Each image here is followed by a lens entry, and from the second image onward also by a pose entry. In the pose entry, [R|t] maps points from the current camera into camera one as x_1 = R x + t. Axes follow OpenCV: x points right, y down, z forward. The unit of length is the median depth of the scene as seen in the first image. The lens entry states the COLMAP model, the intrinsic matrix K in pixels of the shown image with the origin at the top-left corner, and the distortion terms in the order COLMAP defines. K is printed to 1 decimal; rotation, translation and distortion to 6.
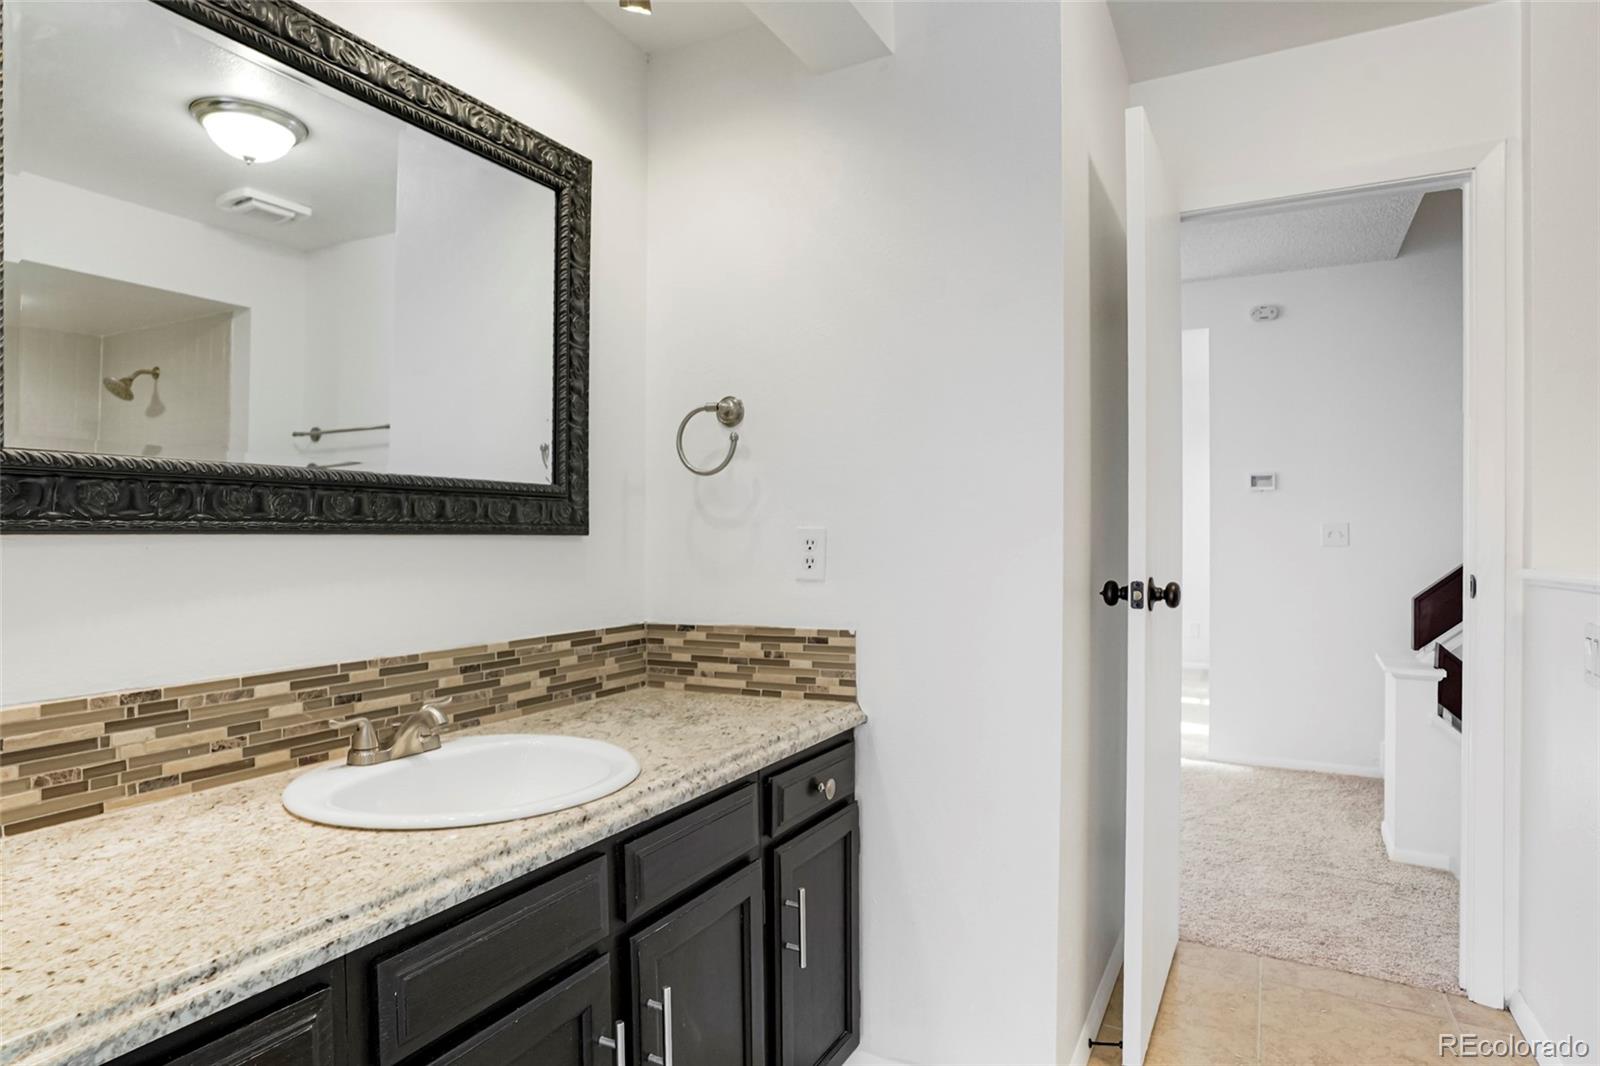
lens RADIAL K [[871.2, 0, 741.8], [0, 871.2, 533.3], [0, 0, 1]] dist [-0.015852, 0.006158]
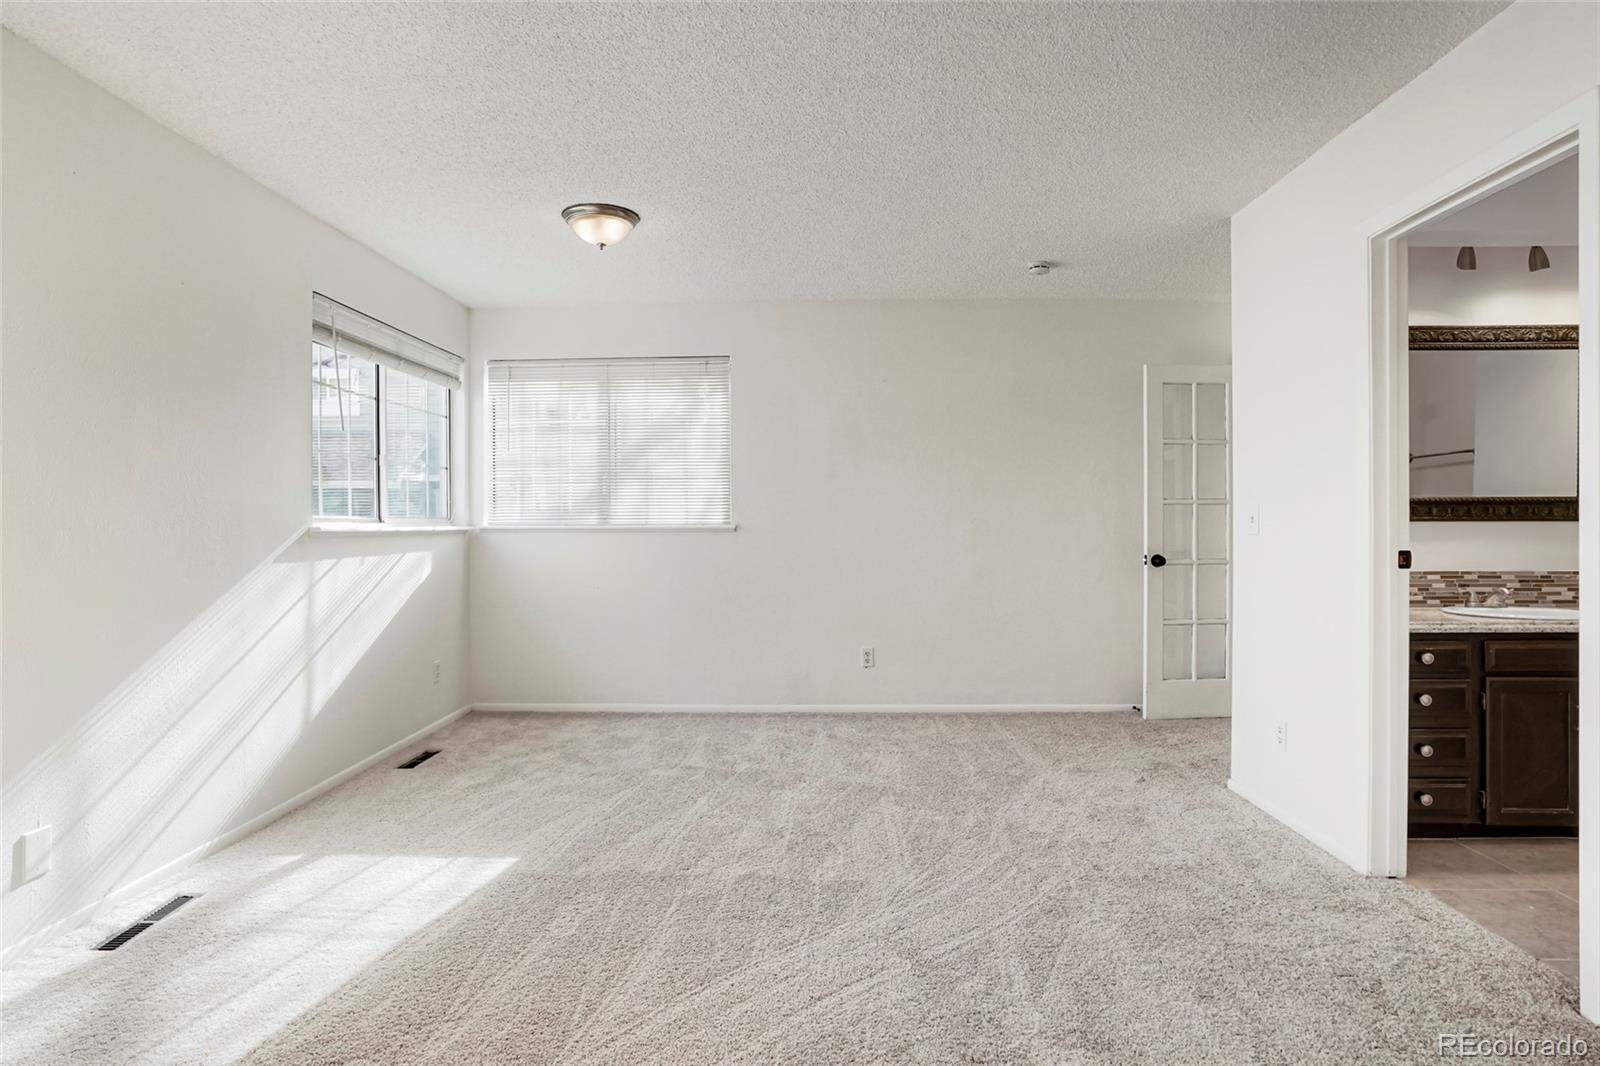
lens RADIAL K [[871.2, 0, 798.0], [0, 871.2, 529.0], [0, 0, 1]] dist [-0.015852, 0.006158]
pose [[0.511729, 0.007393, -0.859115, 0.703896], [0.006356, 0.999903, 0.012391, -0.019551], [0.859124, -0.011802, 0.511632, -1.912768]]
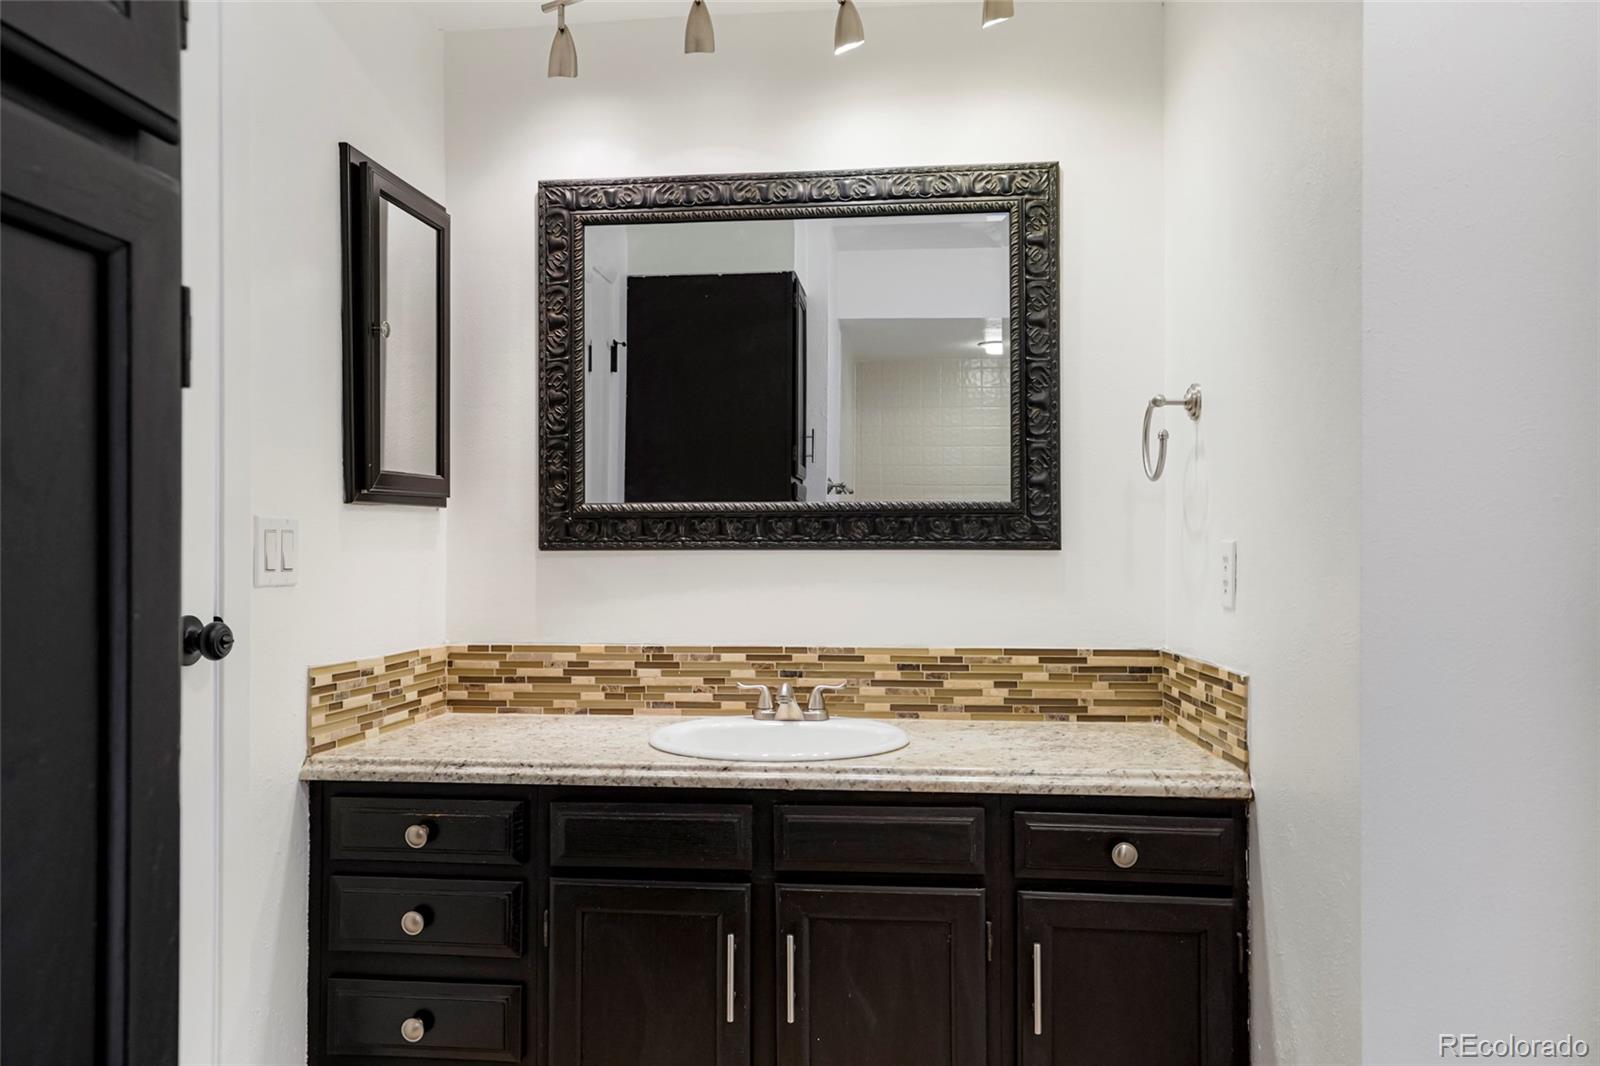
lens RADIAL K [[1080.7, 0, 875.8], [0, 1080.7, 545.7], [0, 0, 1]] dist [-0.023486, -0.003512]
pose [[0.444368, -0.003429, -0.895838, 1.033807], [0.005265, 0.999985, -0.001216, -0.002361], [0.895829, -0.004176, 0.444379, 0.365905]]
